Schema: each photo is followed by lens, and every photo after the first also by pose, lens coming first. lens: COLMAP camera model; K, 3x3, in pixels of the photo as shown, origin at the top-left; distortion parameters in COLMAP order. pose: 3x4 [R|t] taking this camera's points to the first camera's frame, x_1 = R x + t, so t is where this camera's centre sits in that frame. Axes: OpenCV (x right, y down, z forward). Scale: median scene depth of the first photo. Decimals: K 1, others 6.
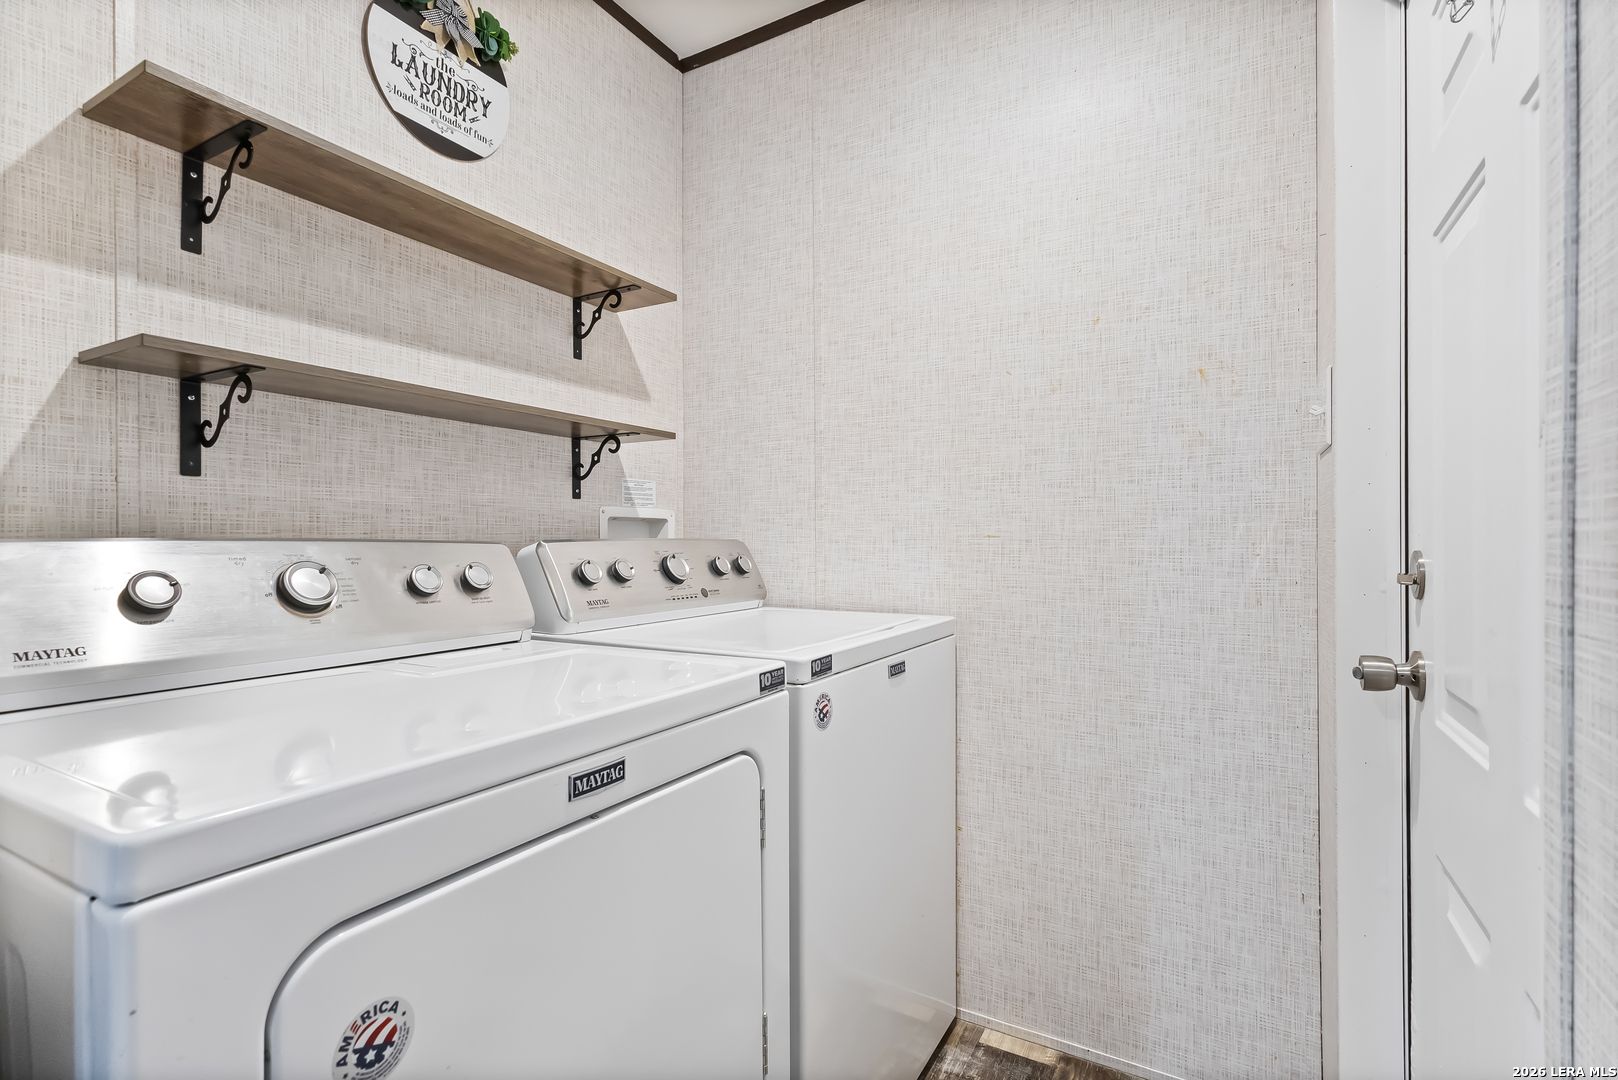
lens RADIAL K [[753.6, 0, 808.7], [0, 753.6, 535.3], [0, 0, 1]] dist [-0.000461, -0.000022]
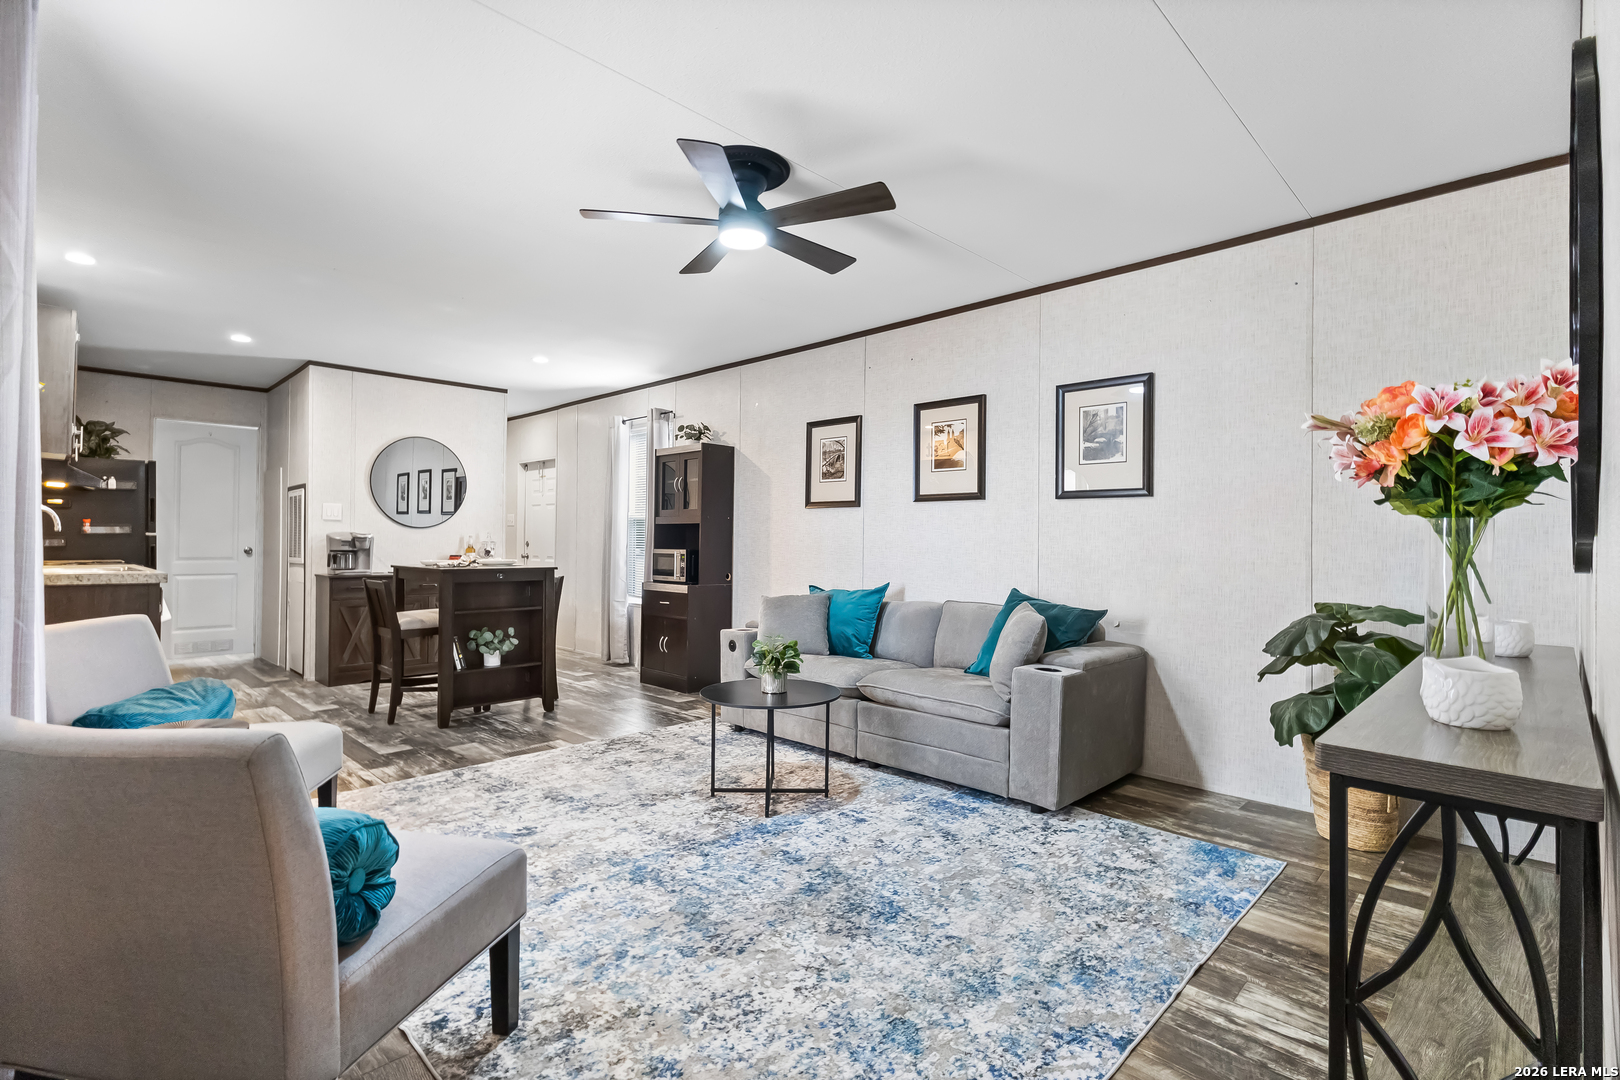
lens RADIAL K [[754.5, 0, 815.3], [0, 754.5, 537.3], [0, 0, 1]] dist [-0.000461, -0.000022]
pose [[0.256292, 0.010979, 0.966537, -4.322468], [-0.013891, 0.999874, -0.007674, 0.003685], [-0.966499, -0.011459, 0.256413, -2.814134]]
